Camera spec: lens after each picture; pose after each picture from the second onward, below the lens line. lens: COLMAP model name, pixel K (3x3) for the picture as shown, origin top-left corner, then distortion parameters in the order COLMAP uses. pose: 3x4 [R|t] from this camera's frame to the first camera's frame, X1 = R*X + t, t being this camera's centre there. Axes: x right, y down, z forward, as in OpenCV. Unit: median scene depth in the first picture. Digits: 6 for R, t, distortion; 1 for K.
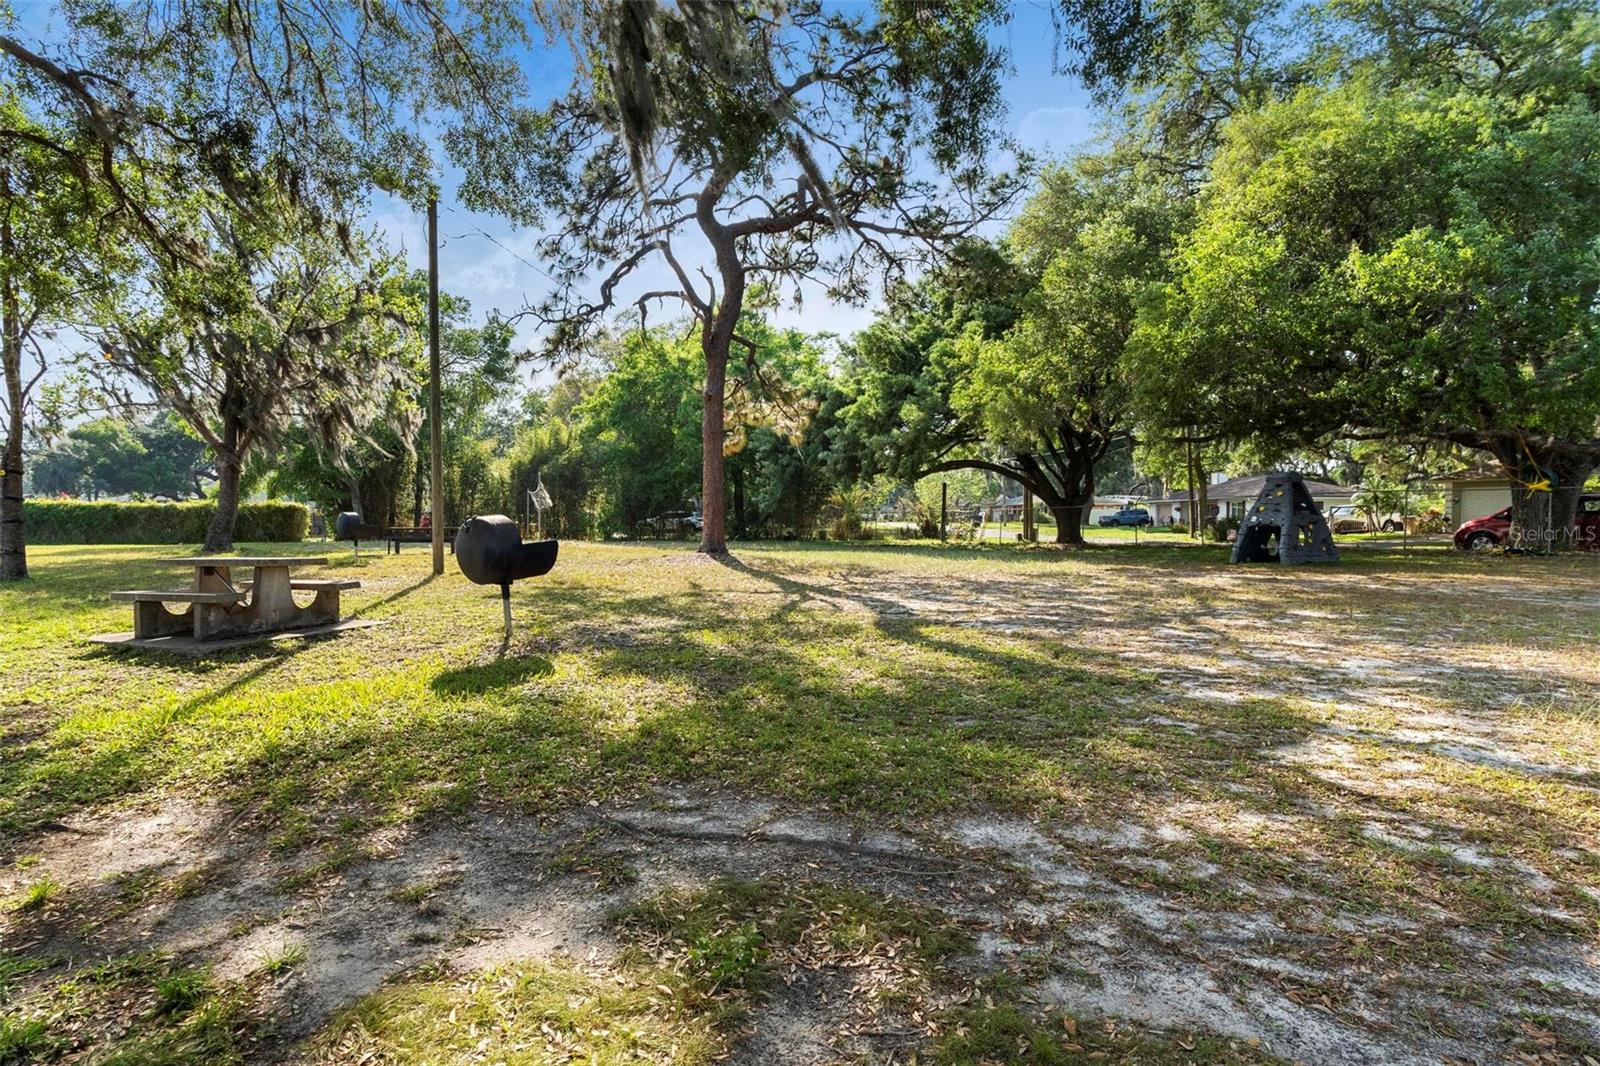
lens RADIAL K [[880.1, 0, 800.2], [0, 880.1, 529.9], [0, 0, 1]] dist [-0.004645, -0.000366]
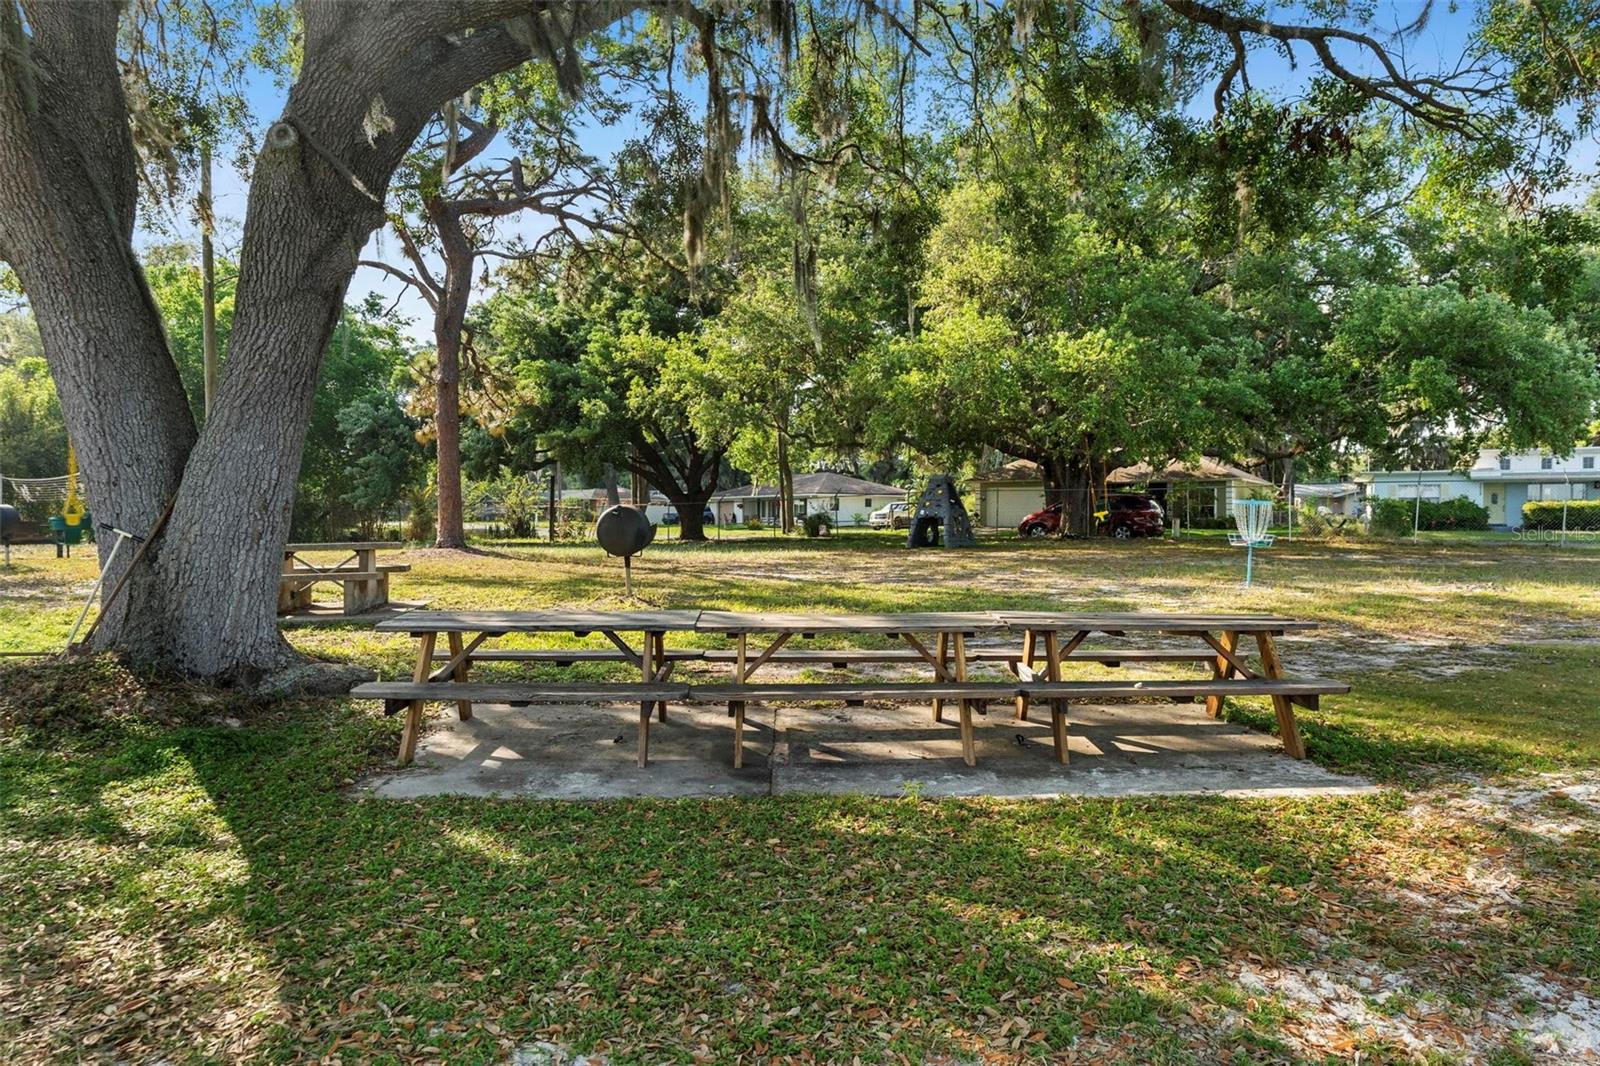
lens RADIAL K [[1059.6, 0, 799.7], [0, 1059.6, 529.8], [0, 0, 1]] dist [0.004721, 0.000300]
pose [[0.872809, -0.010450, 0.487951, -0.220001], [0.011465, 0.999934, 0.000907, 0.005685], [-0.487928, 0.004803, 0.872871, -0.123468]]
